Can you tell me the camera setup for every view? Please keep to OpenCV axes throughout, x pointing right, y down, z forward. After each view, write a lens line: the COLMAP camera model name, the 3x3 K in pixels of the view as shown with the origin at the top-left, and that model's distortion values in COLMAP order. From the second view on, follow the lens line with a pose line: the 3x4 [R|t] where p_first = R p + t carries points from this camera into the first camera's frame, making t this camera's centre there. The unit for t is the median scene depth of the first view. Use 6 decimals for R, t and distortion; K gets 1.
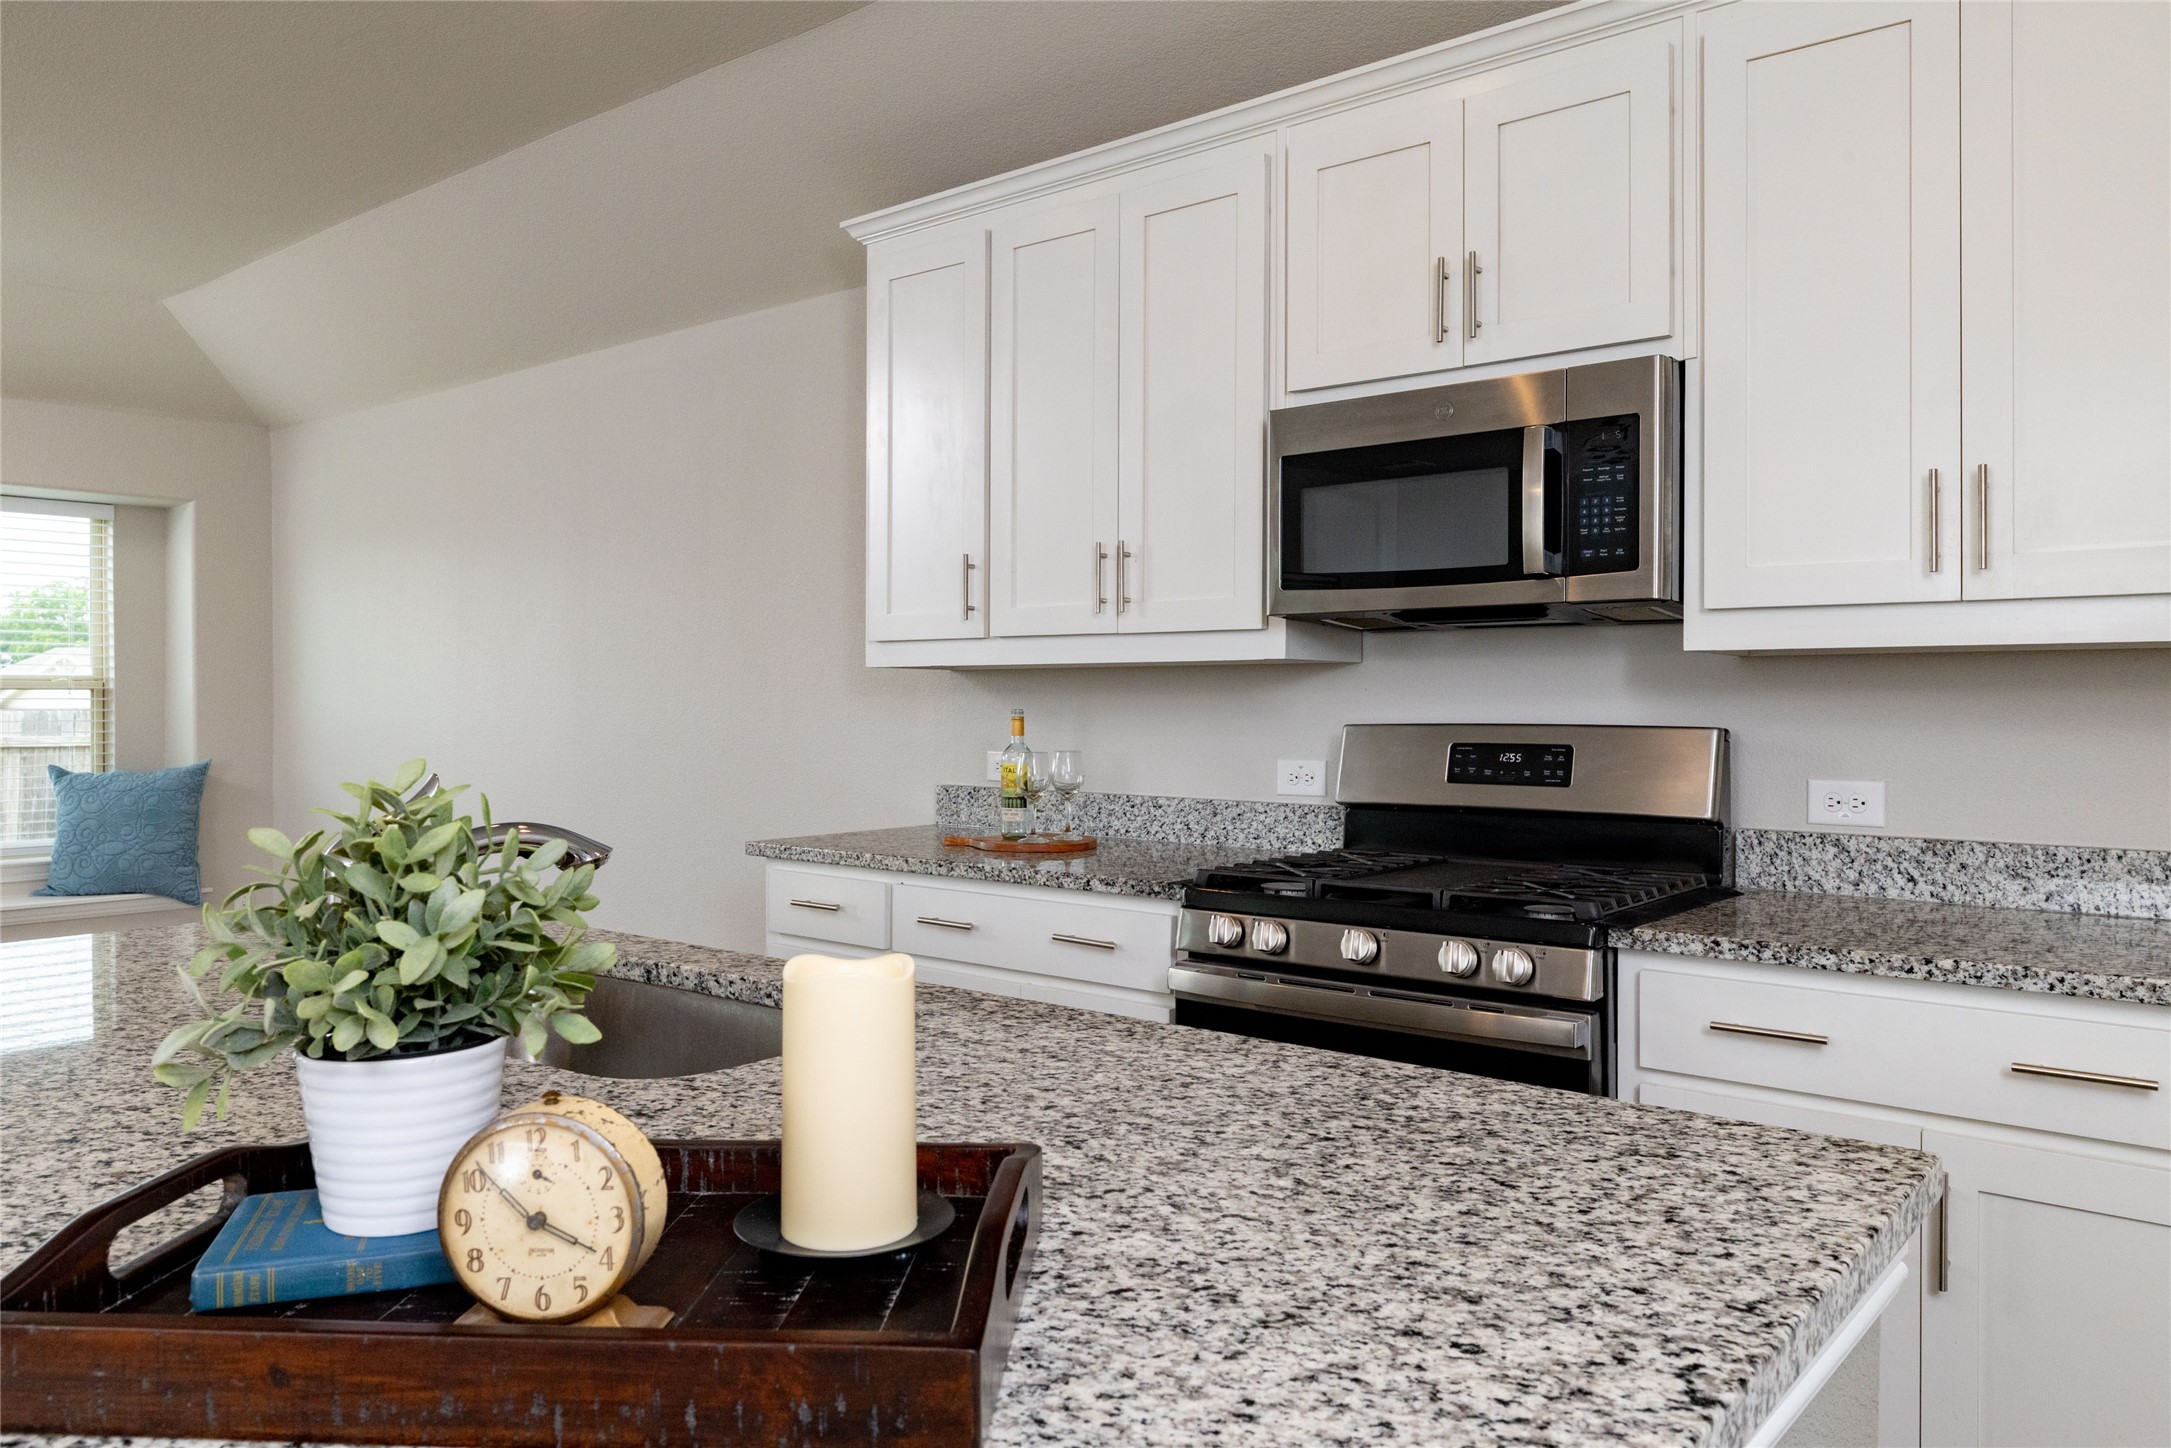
lens RADIAL K [[1496.3, 0, 1095.1], [0, 1496.3, 697.3], [0, 0, 1]] dist [0.014988, -0.017424]
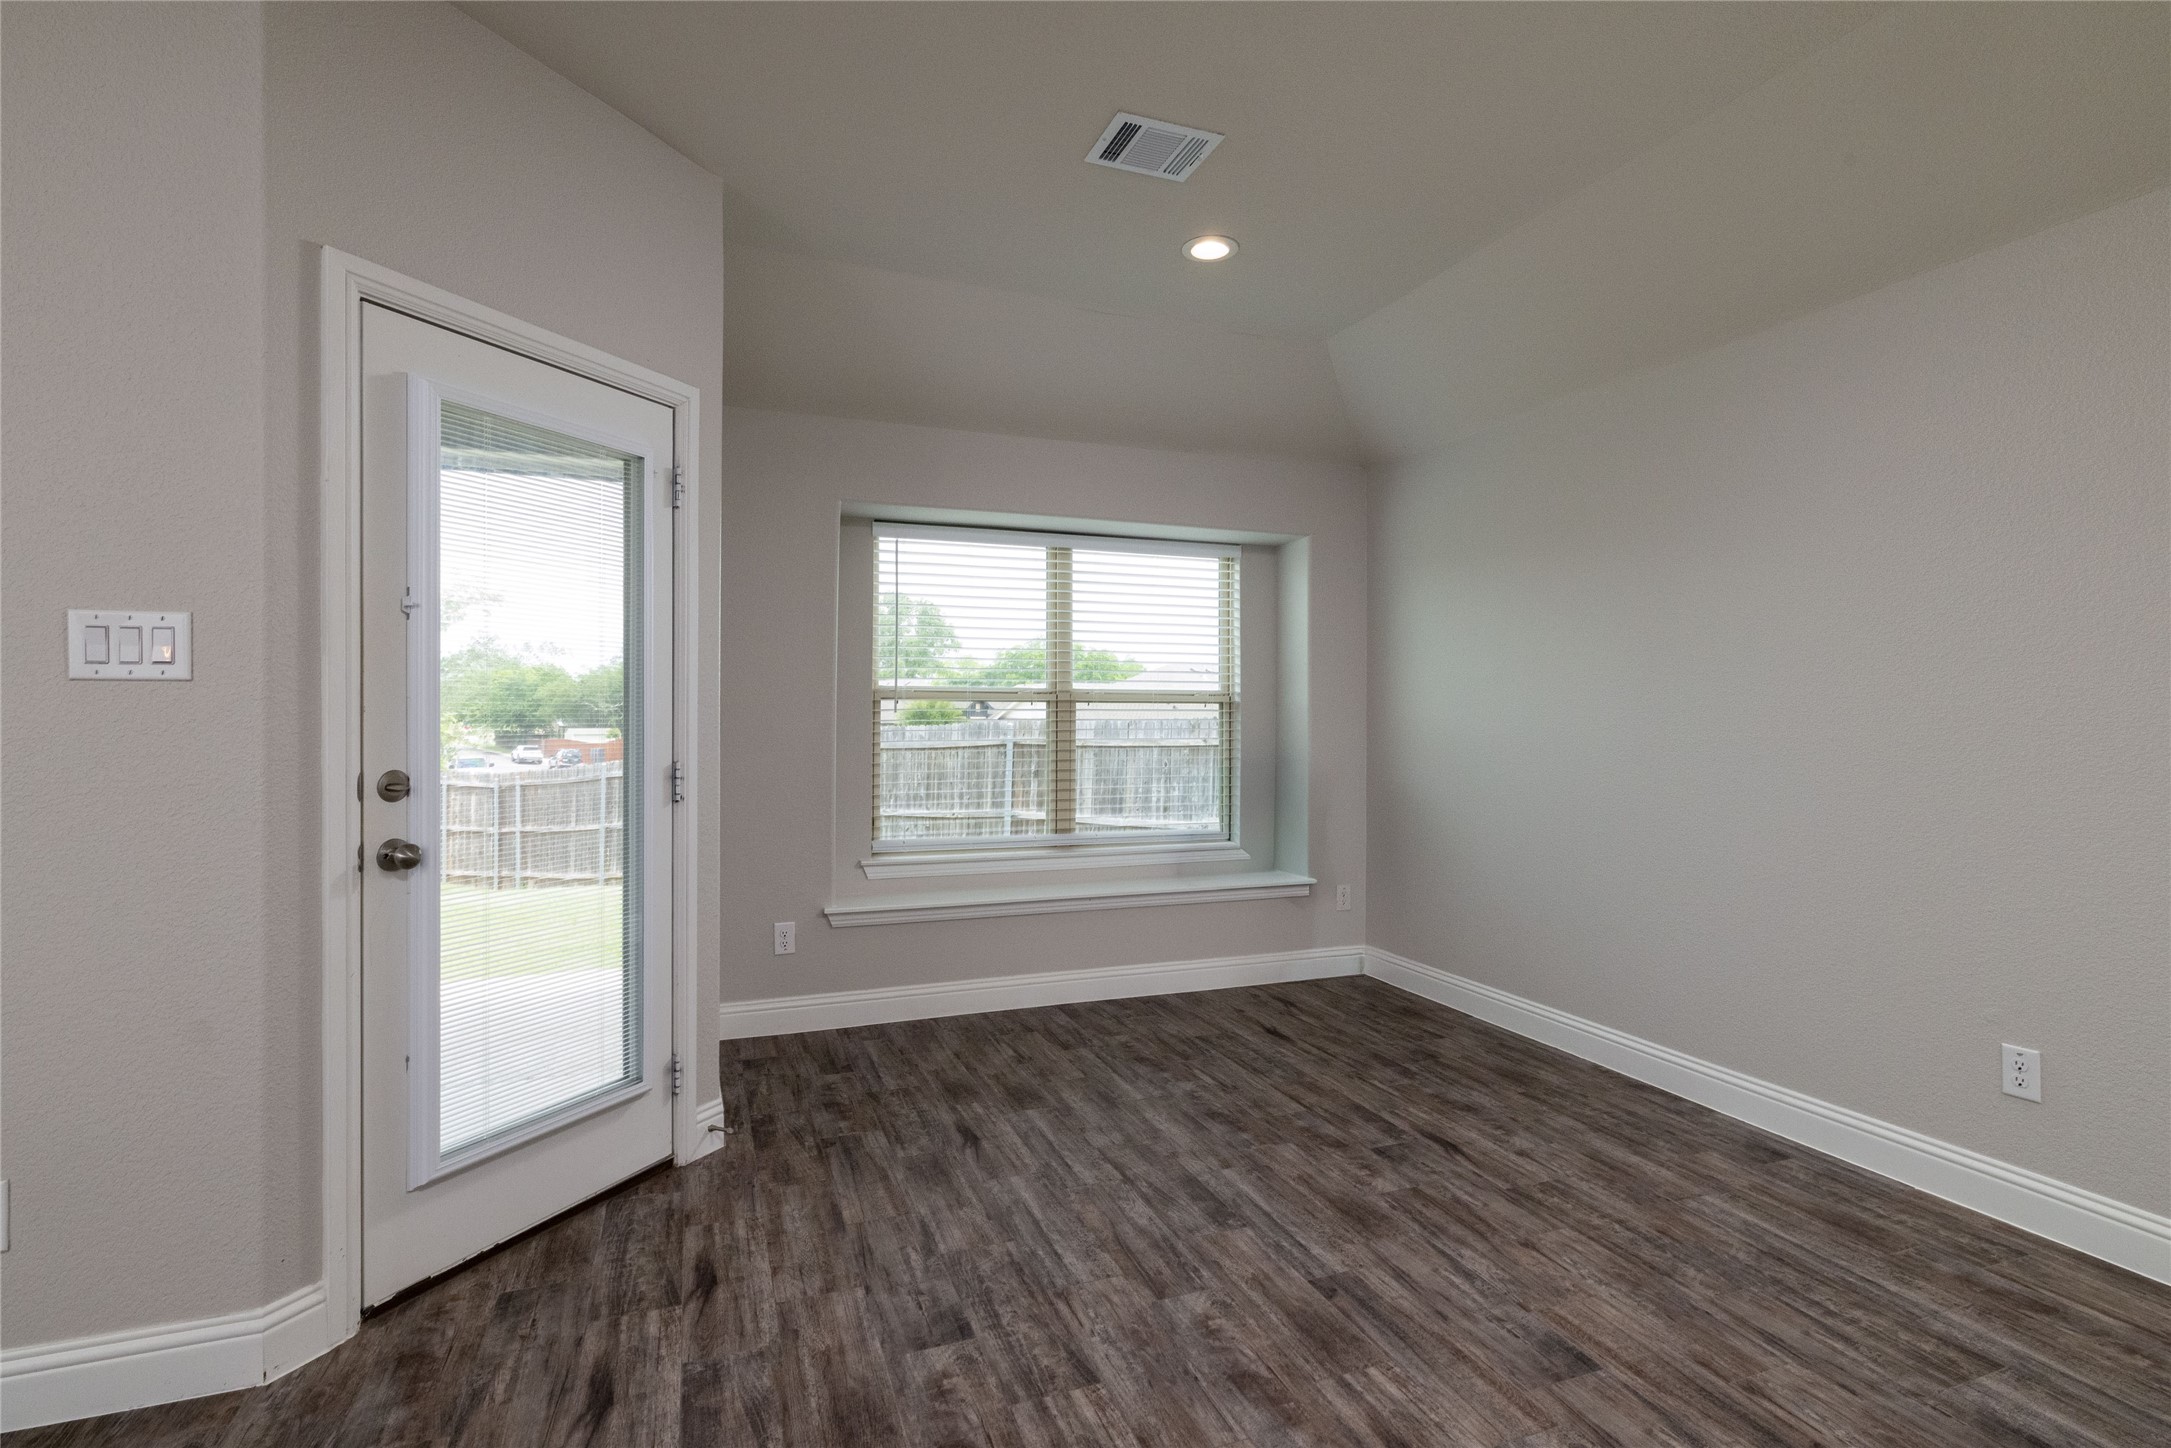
lens RADIAL K [[1050.3, 0, 1094.2], [0, 1050.3, 718.8], [0, 0, 1]] dist [0.000219, 0.001819]
pose [[0.865130, 0.006277, -0.501508, -0.805629], [-0.003884, 0.999976, 0.005817, 0.007240], [0.501532, -0.003085, 0.865134, 0.559826]]
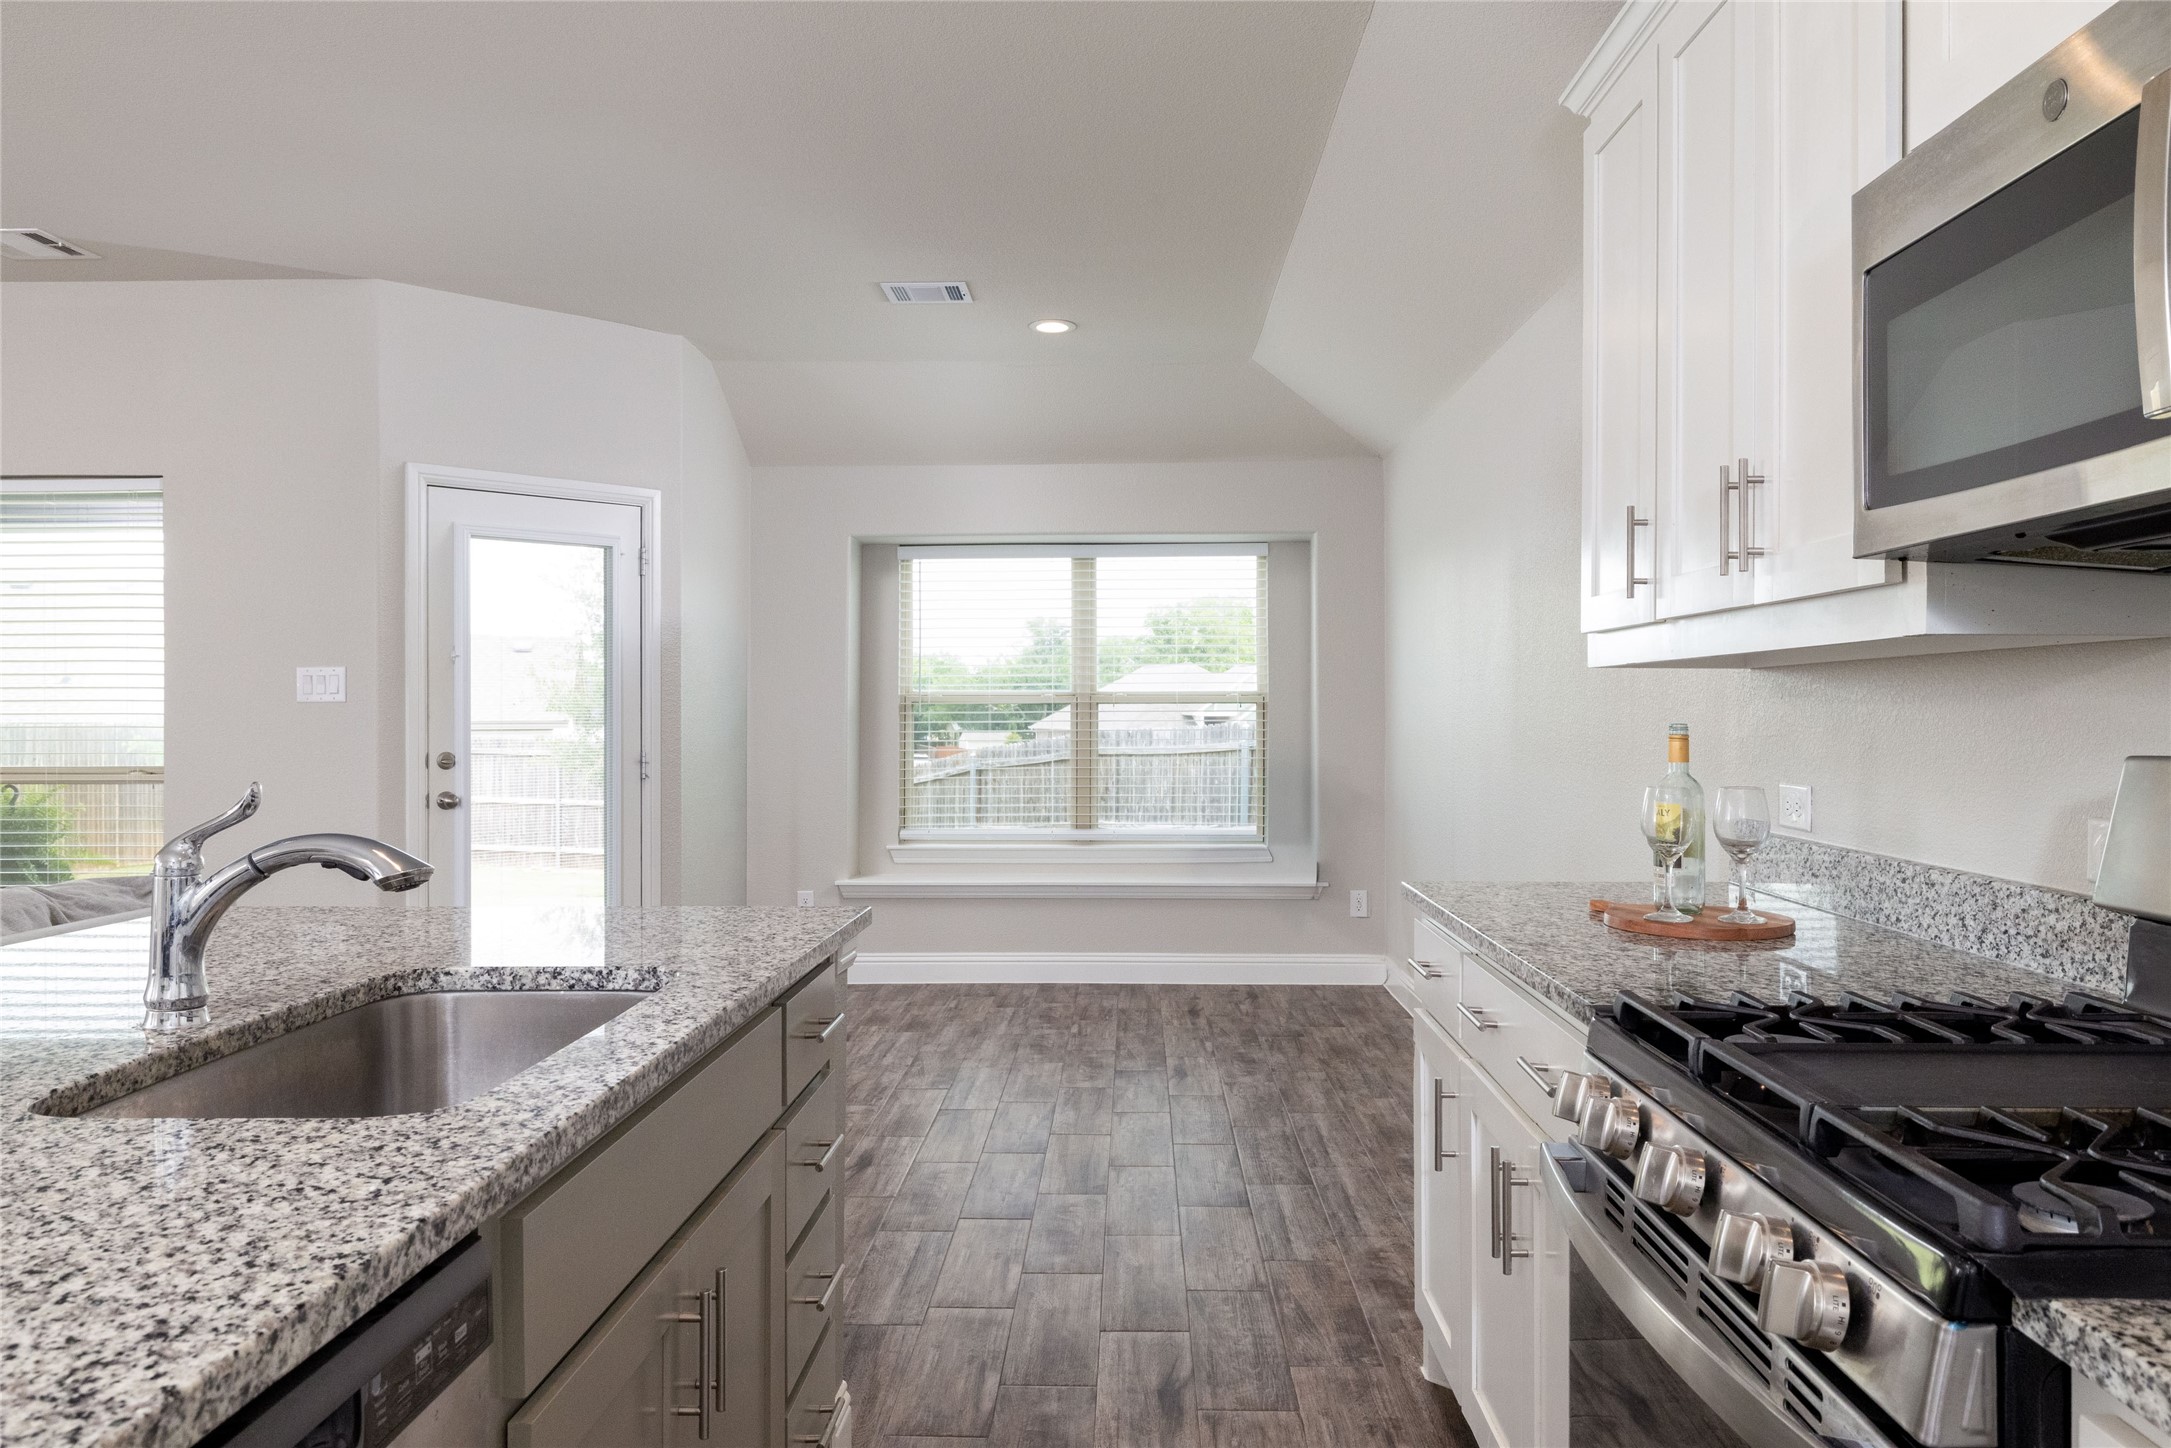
lens RADIAL K [[1496.3, 0, 1085.9], [0, 1496.3, 704.9], [0, 0, 1]] dist [0.014988, -0.017424]
pose [[0.604580, -0.005141, -0.796528, 0.415176], [0.002927, 0.999987, -0.004232, 0.002067], [0.796539, 0.000227, 0.604587, 0.460858]]
